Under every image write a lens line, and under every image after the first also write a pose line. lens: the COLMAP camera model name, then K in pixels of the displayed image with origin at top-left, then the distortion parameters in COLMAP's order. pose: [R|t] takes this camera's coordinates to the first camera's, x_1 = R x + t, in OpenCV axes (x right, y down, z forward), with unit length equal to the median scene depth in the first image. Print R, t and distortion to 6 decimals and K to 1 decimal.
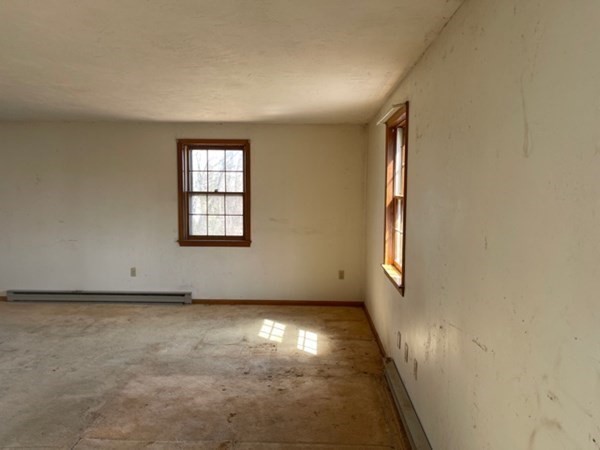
lens RADIAL K [[430.0, 0, 300.0], [0, 430.0, 225.0], [0, 0, 1]] dist [0.061898, -0.000190]
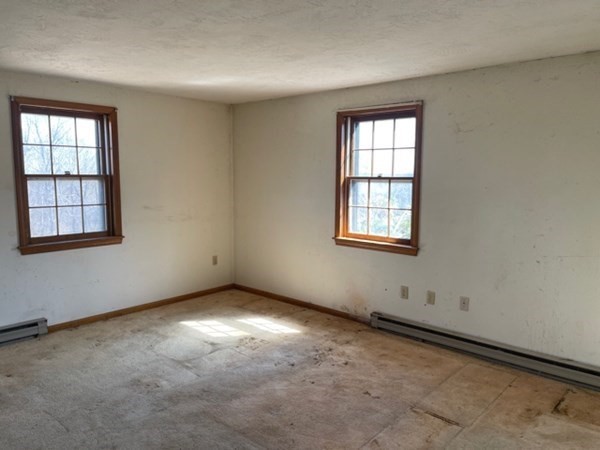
lens RADIAL K [[430.0, 0, 300.0], [0, 430.0, 225.0], [0, 0, 1]] dist [0.061898, -0.000190]
pose [[0.675836, -0.097450, 0.730581, -0.536817], [0.062052, 0.995225, 0.075347, -0.026670], [-0.734435, -0.005588, 0.678656, 0.230425]]
